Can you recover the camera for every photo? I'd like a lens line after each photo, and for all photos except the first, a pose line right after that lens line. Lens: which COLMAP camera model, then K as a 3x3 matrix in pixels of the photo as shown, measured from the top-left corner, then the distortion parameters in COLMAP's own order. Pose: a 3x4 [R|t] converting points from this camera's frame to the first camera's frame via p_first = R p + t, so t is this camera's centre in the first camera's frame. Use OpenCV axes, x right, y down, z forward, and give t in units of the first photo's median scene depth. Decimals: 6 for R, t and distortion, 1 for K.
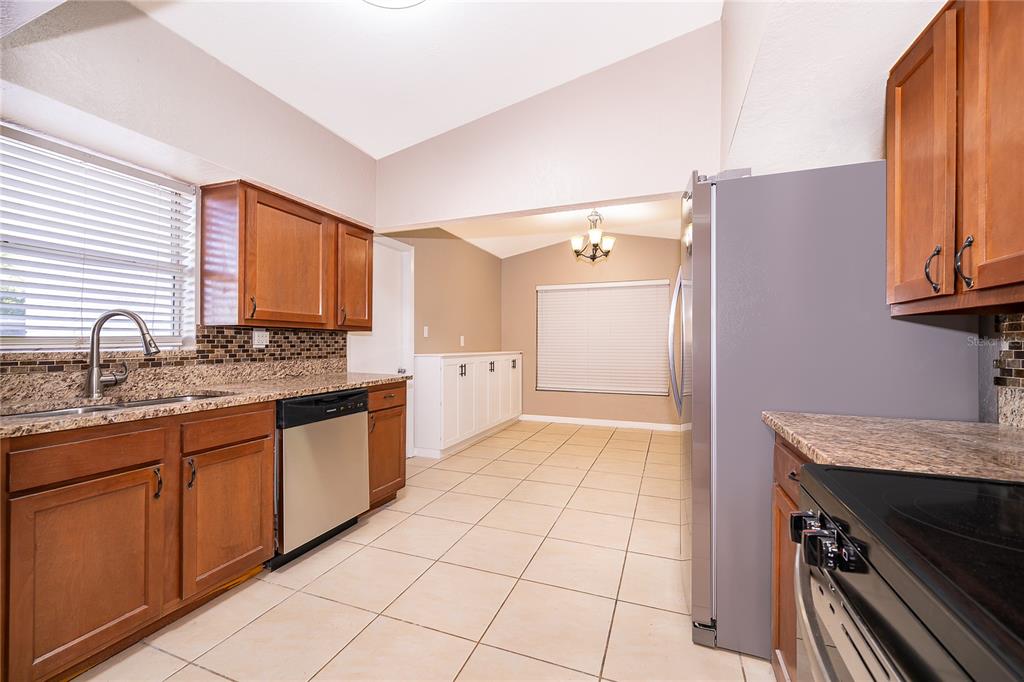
lens RADIAL K [[412.3, 0, 513.6], [0, 412.3, 345.1], [0, 0, 1]] dist [-0.001166, 0.000030]
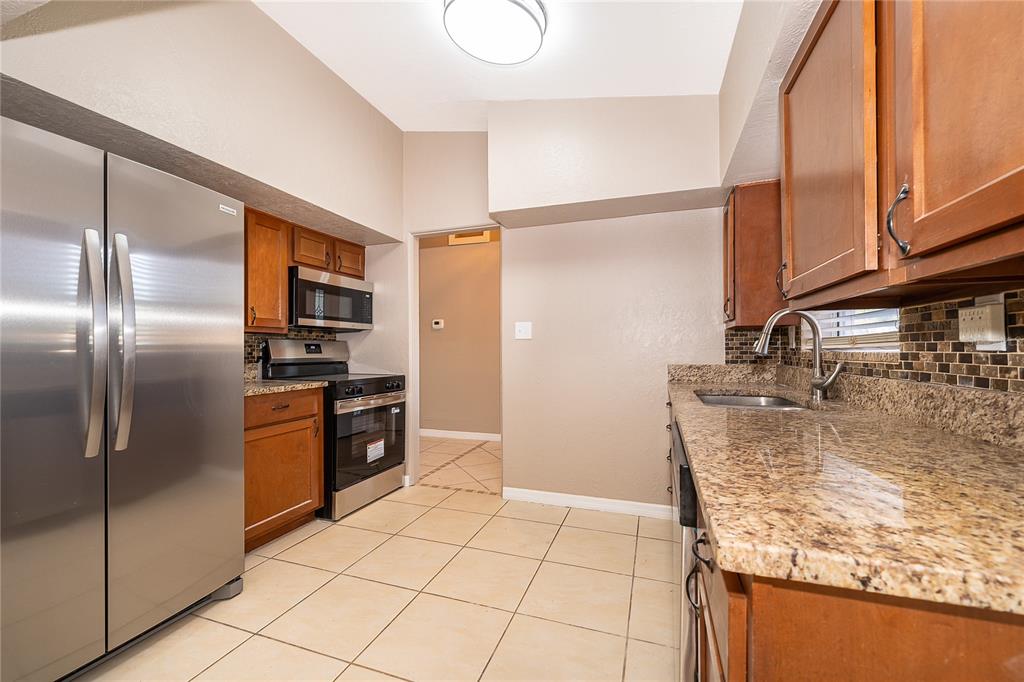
lens RADIAL K [[412.3, 0, 513.6], [0, 412.3, 345.1], [0, 0, 1]] dist [-0.001166, 0.000030]
pose [[-0.999570, 0.002132, -0.029249, -0.190865], [0.002328, 0.999975, -0.006685, 0.003150], [0.029234, -0.006750, -0.999550, 1.327127]]
